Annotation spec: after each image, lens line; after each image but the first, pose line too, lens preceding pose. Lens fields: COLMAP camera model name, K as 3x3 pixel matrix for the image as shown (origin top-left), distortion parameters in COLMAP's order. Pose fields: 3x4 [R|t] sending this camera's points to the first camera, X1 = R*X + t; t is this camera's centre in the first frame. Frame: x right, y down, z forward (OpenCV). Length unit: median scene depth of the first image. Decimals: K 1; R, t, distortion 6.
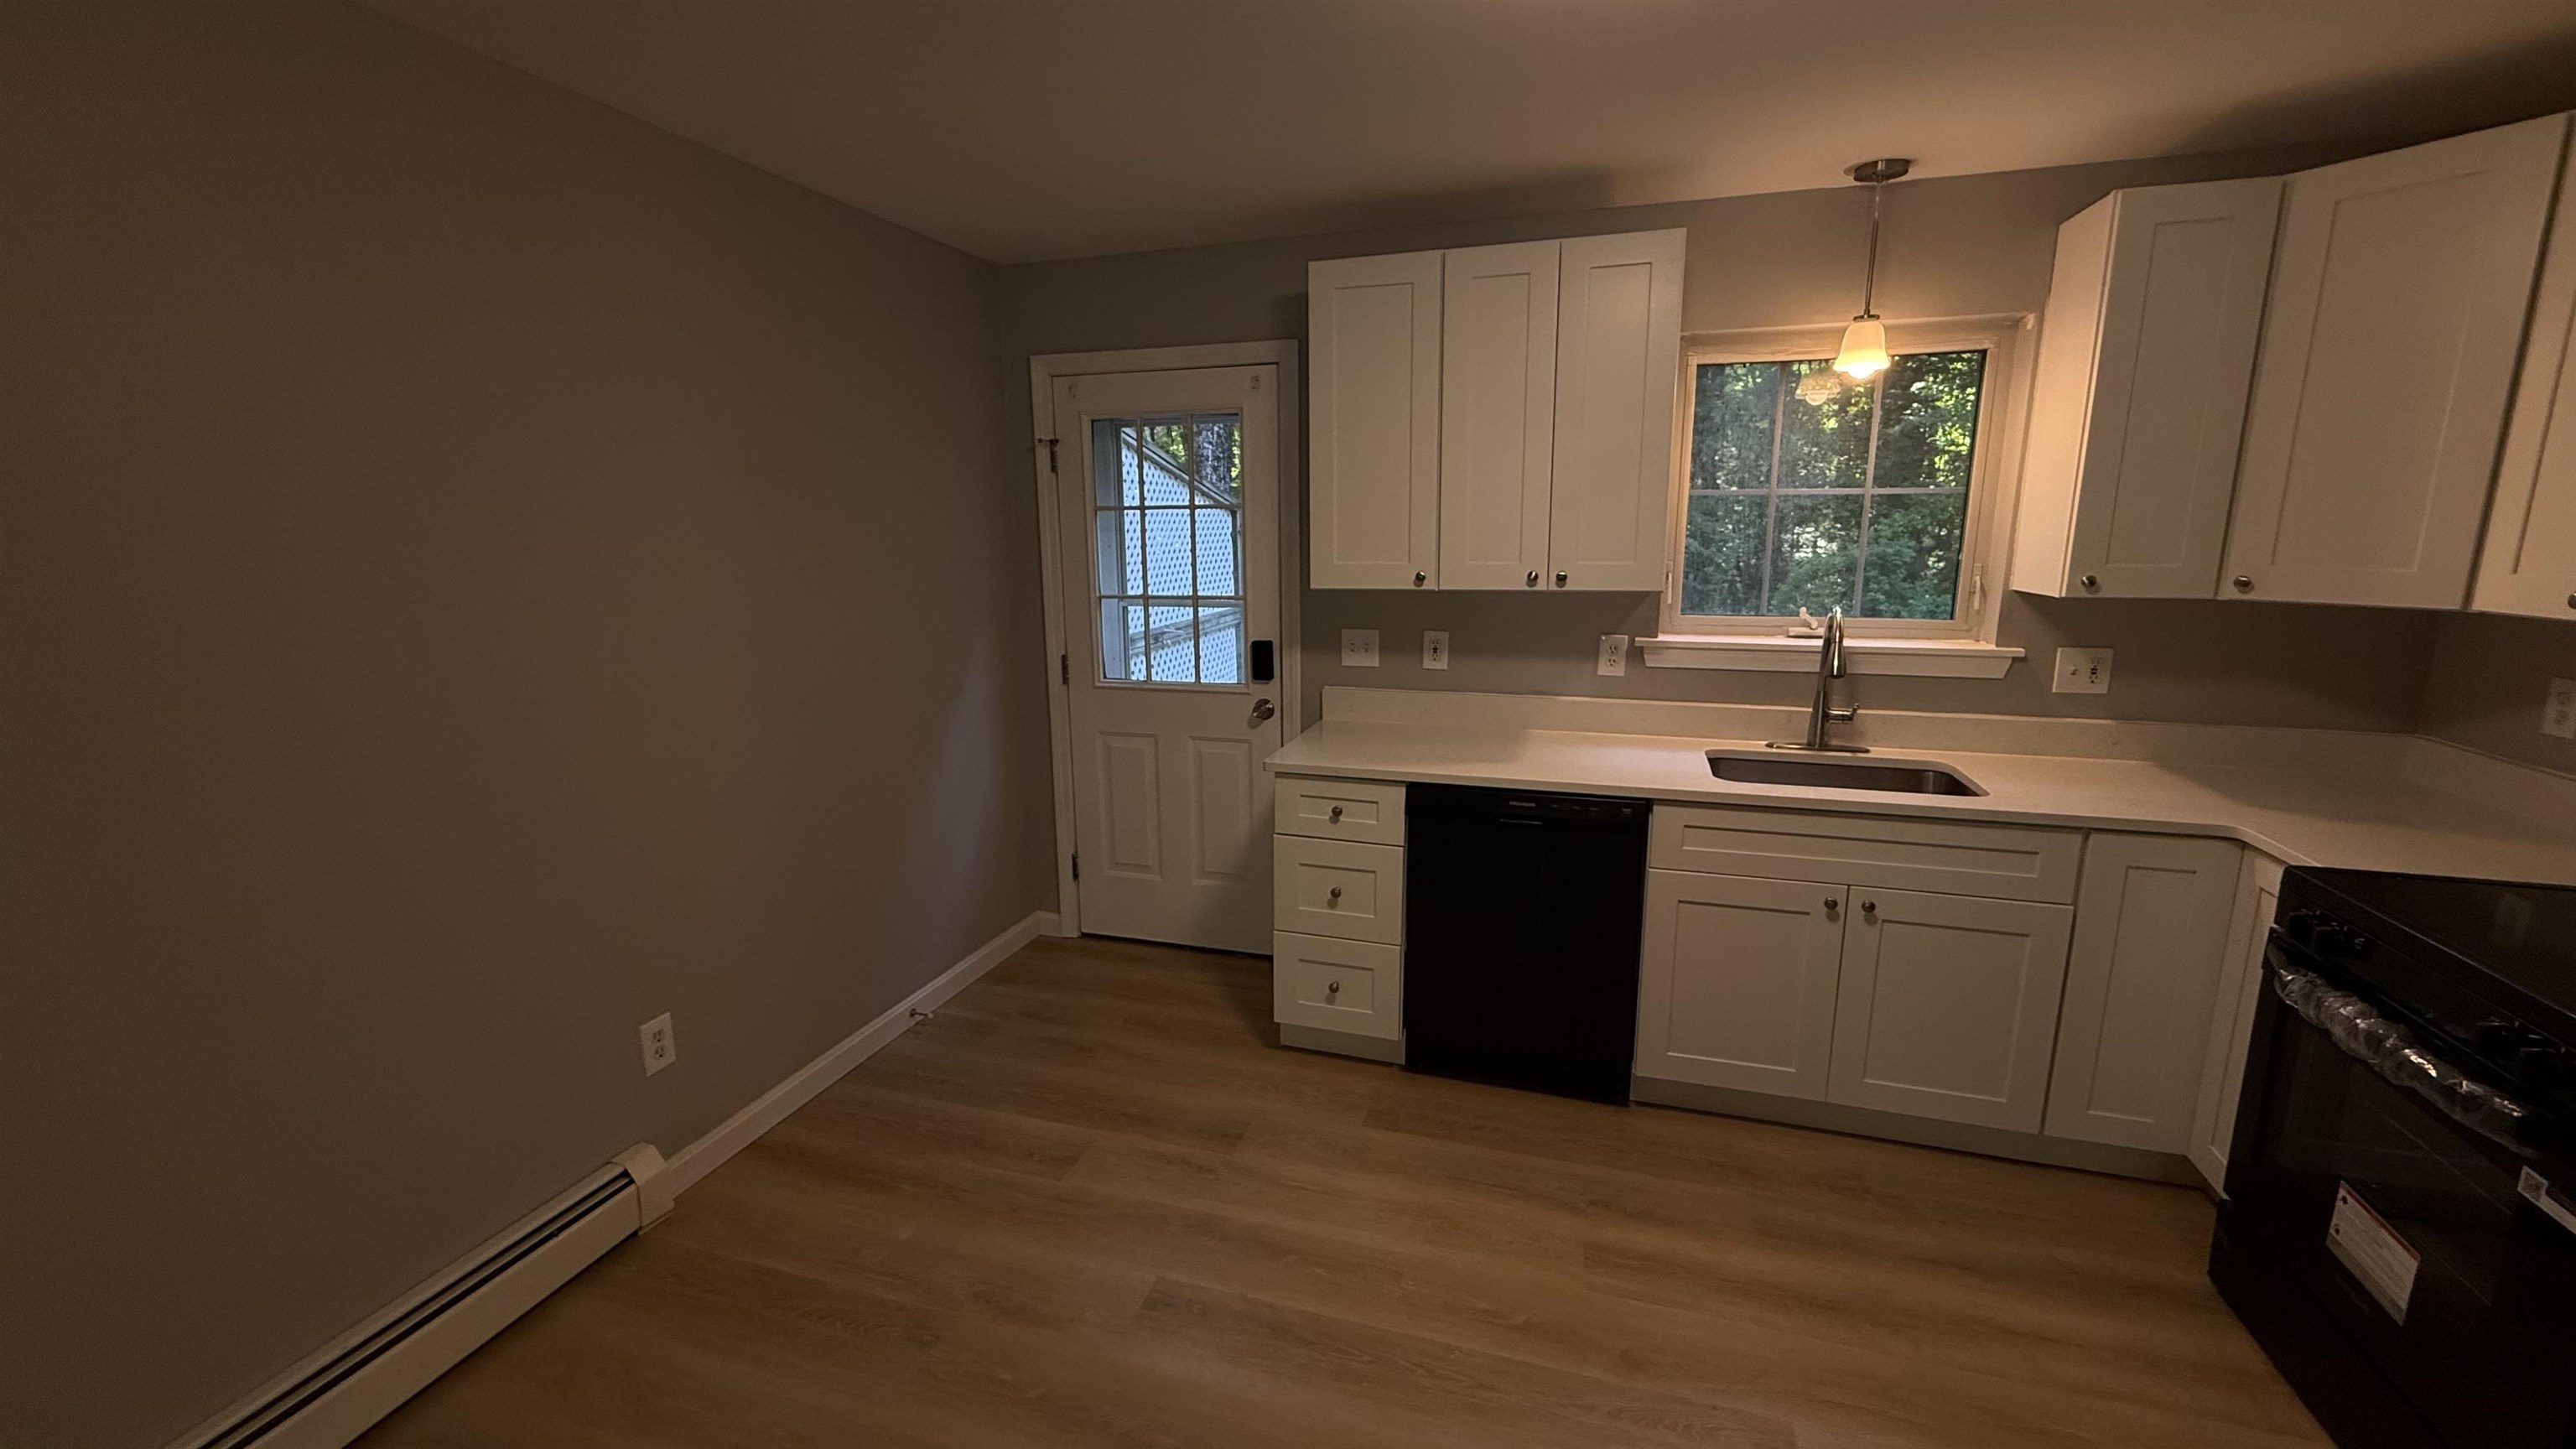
lens RADIAL K [[1025.8, 0, 1282.4], [0, 1025.8, 723.3], [0, 0, 1]] dist [-0.000892, 0.000295]
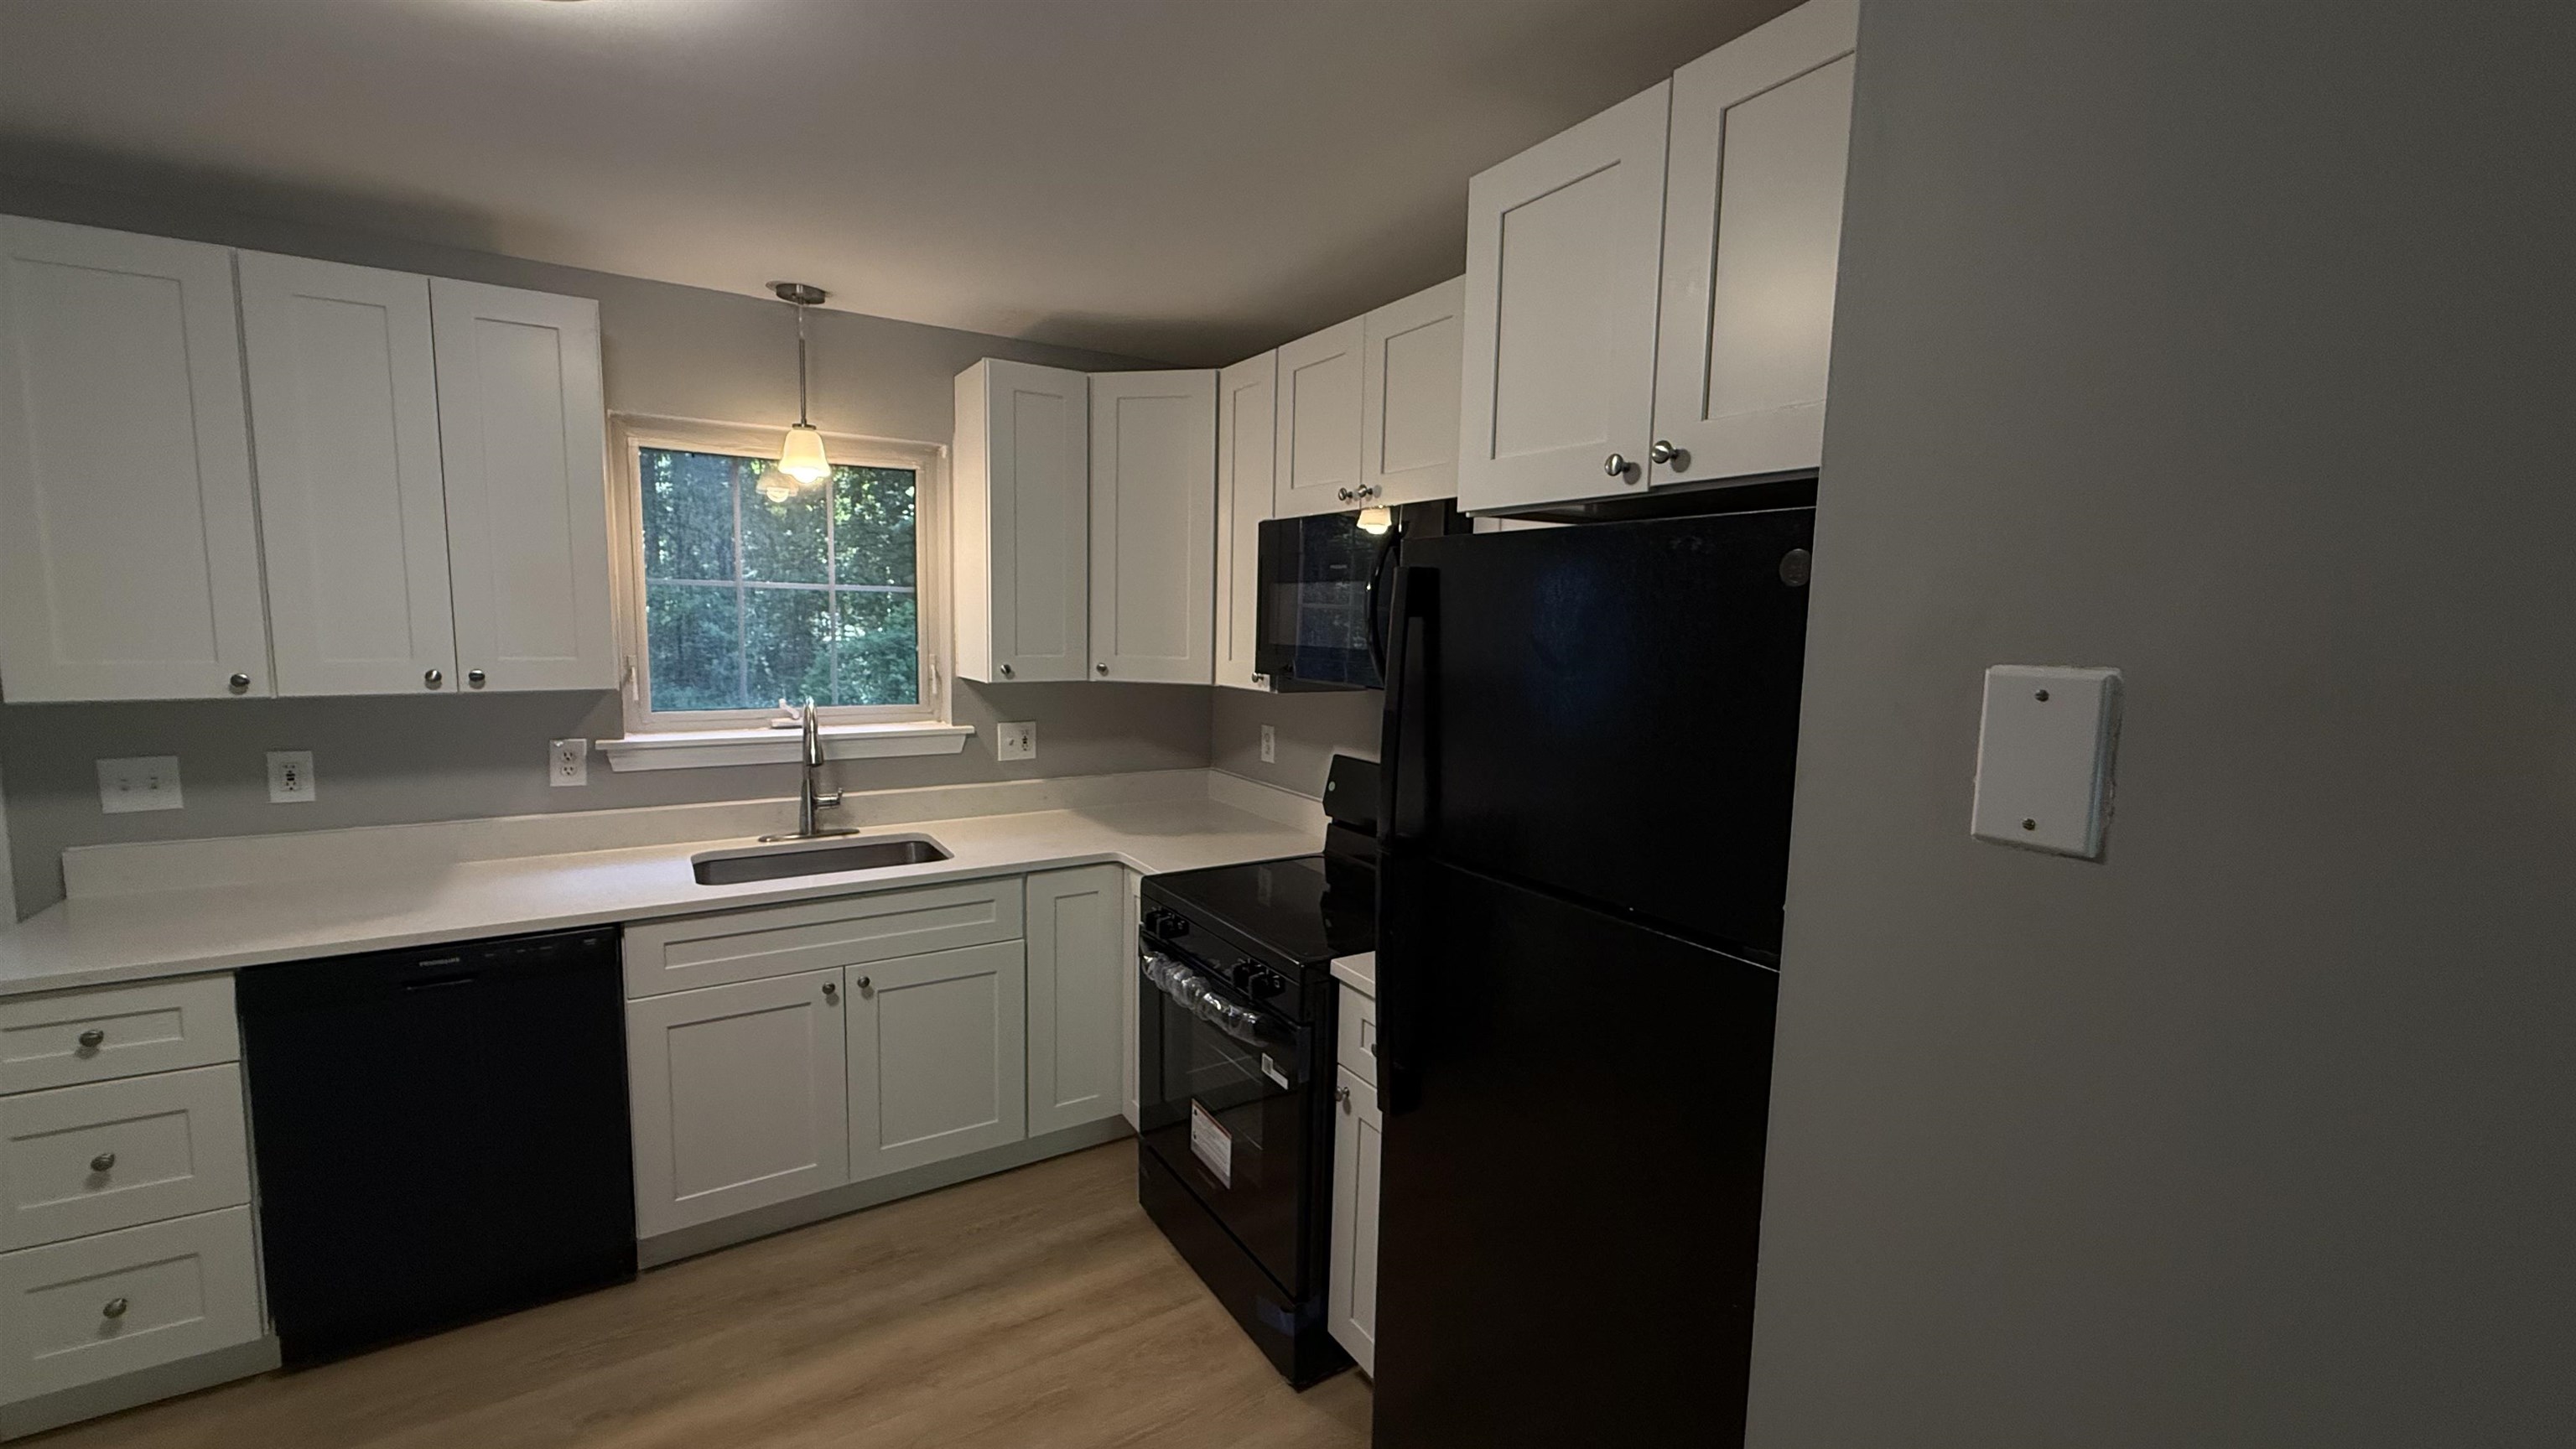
lens RADIAL K [[1025.8, 0, 1282.5], [0, 1025.8, 724.2], [0, 0, 1]] dist [-0.000892, 0.000295]
pose [[0.642776, -0.062919, 0.763466, 0.054086], [0.123478, 0.992099, -0.022197, -0.005225], [-0.756037, 0.108539, 0.645467, -0.023115]]
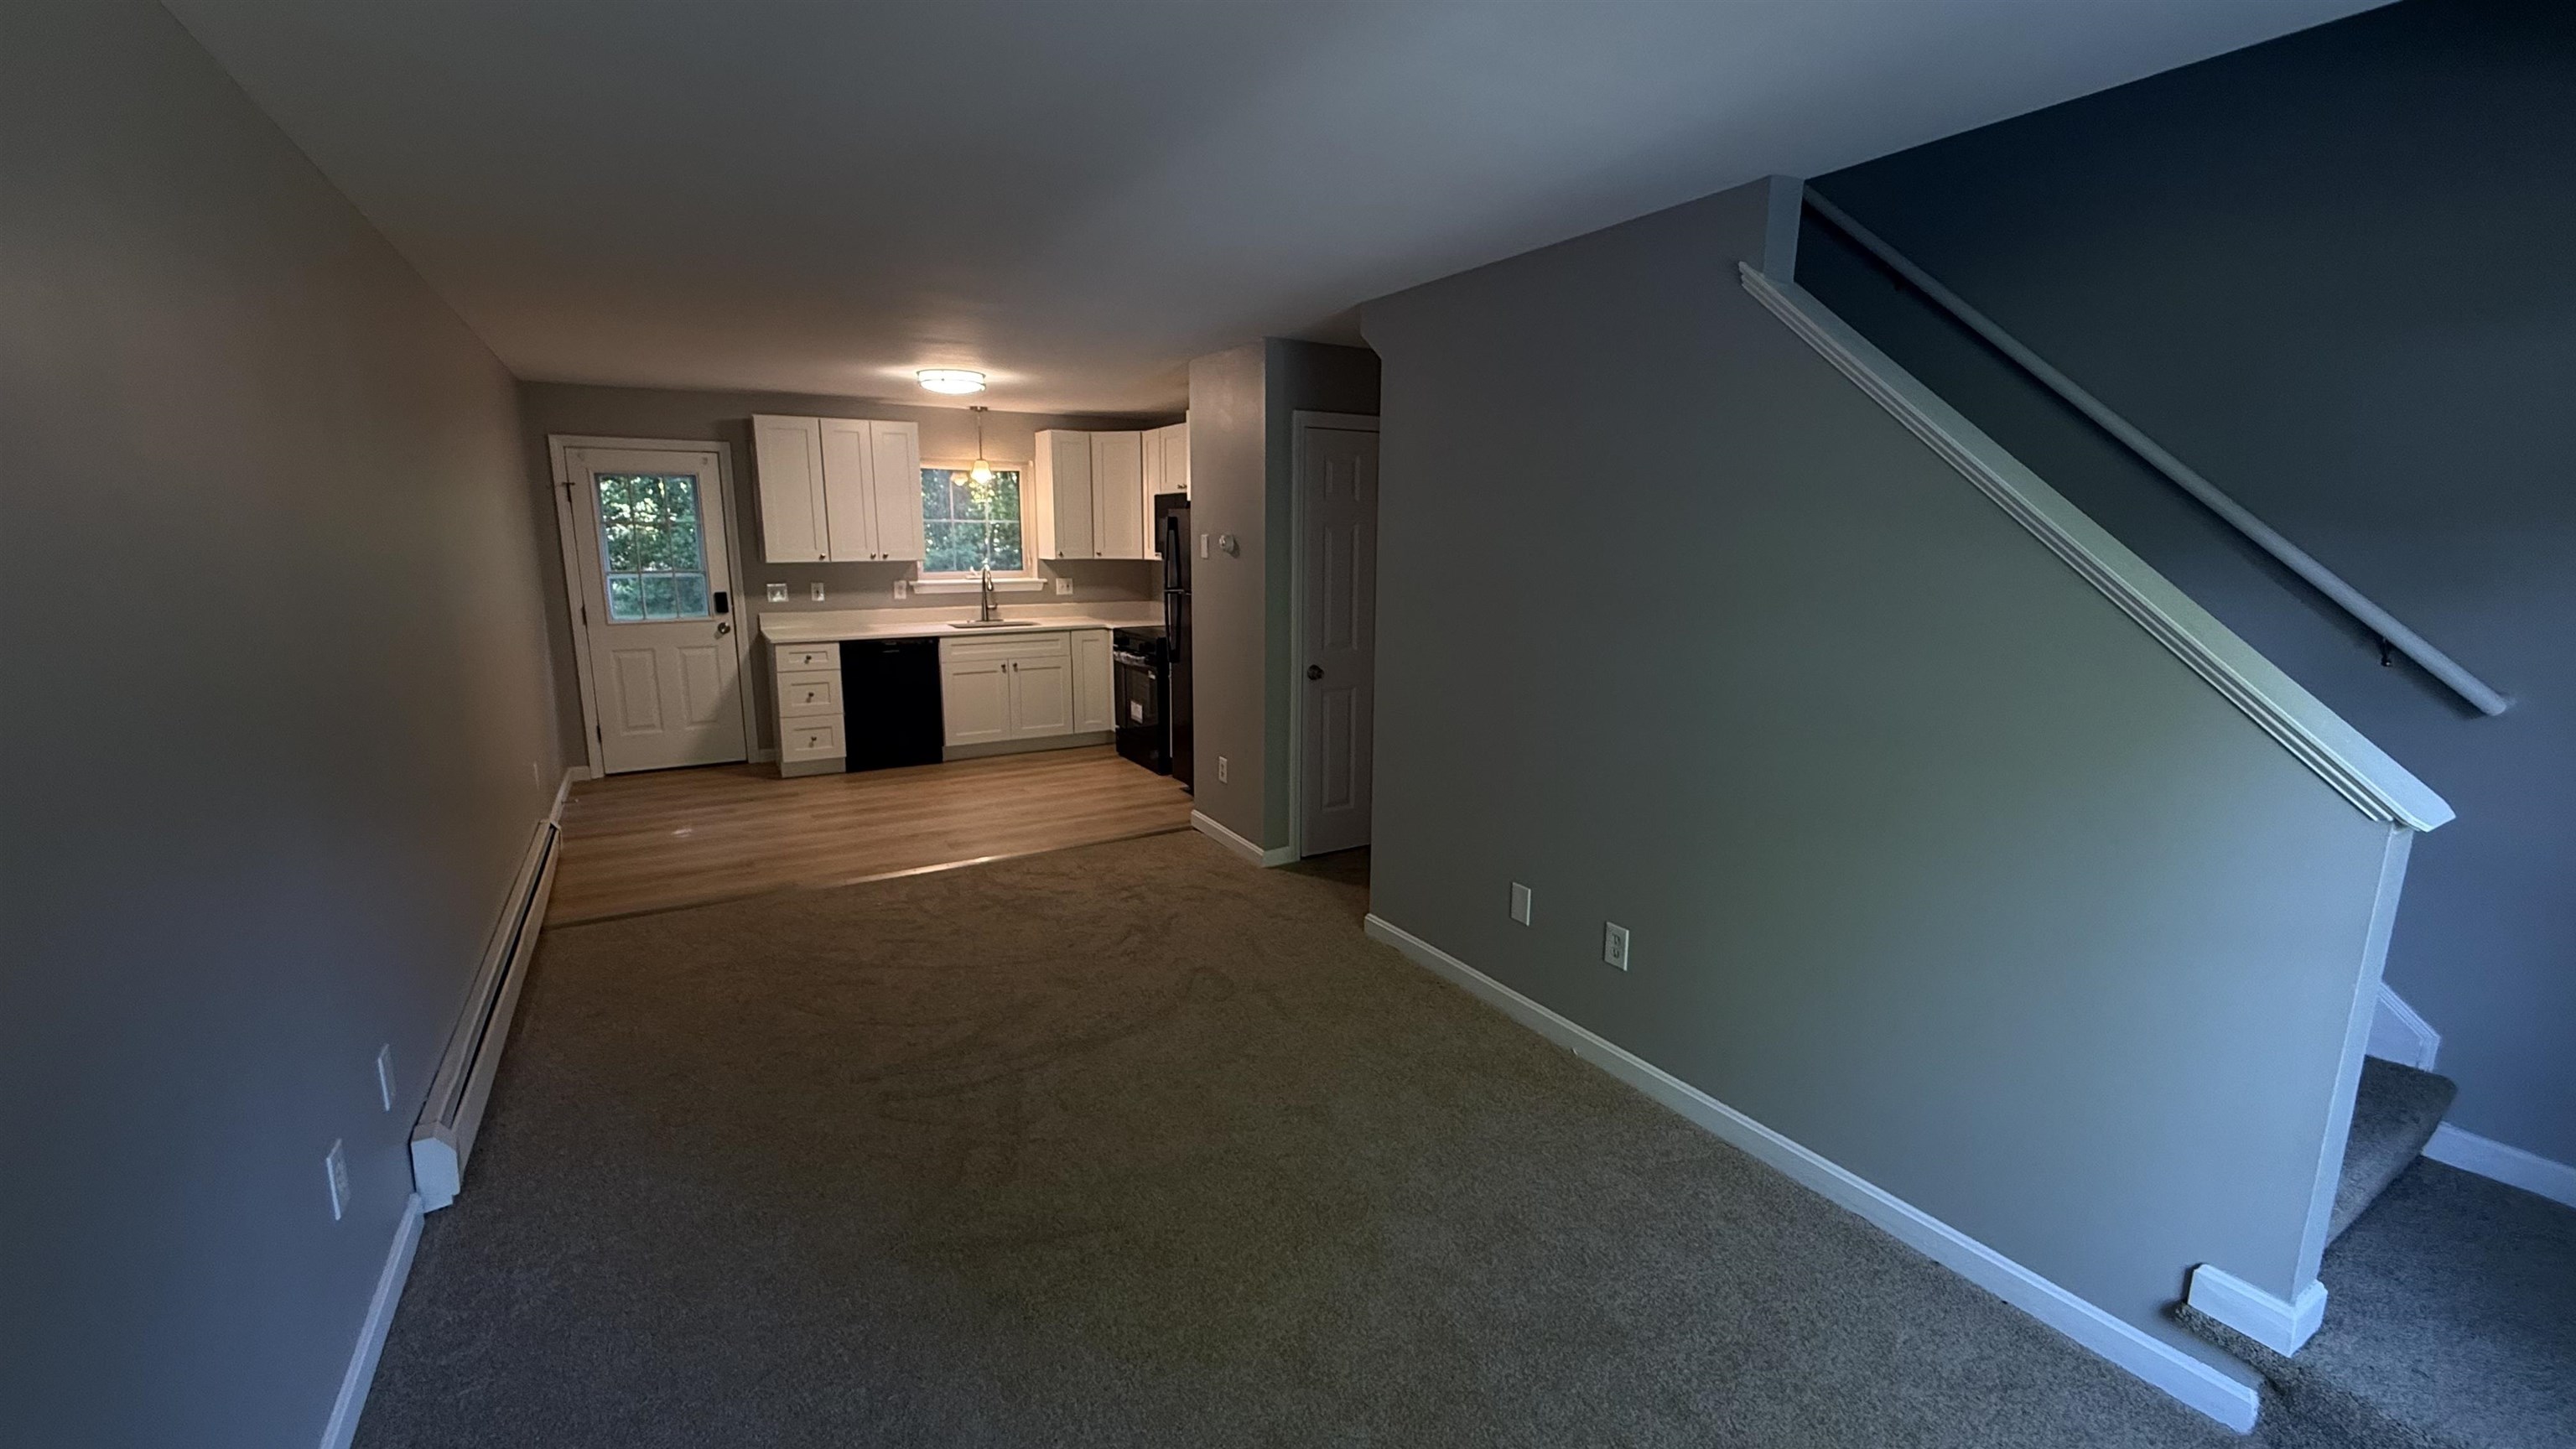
lens RADIAL K [[1025.8, 0, 1286.0], [0, 1025.8, 722.1], [0, 0, 1]] dist [-0.000892, 0.000295]
pose [[0.659435, -0.127668, 0.740842, -0.946697], [0.134896, 0.989574, 0.050459, 0.252848], [-0.739560, 0.066662, 0.669781, -1.301320]]
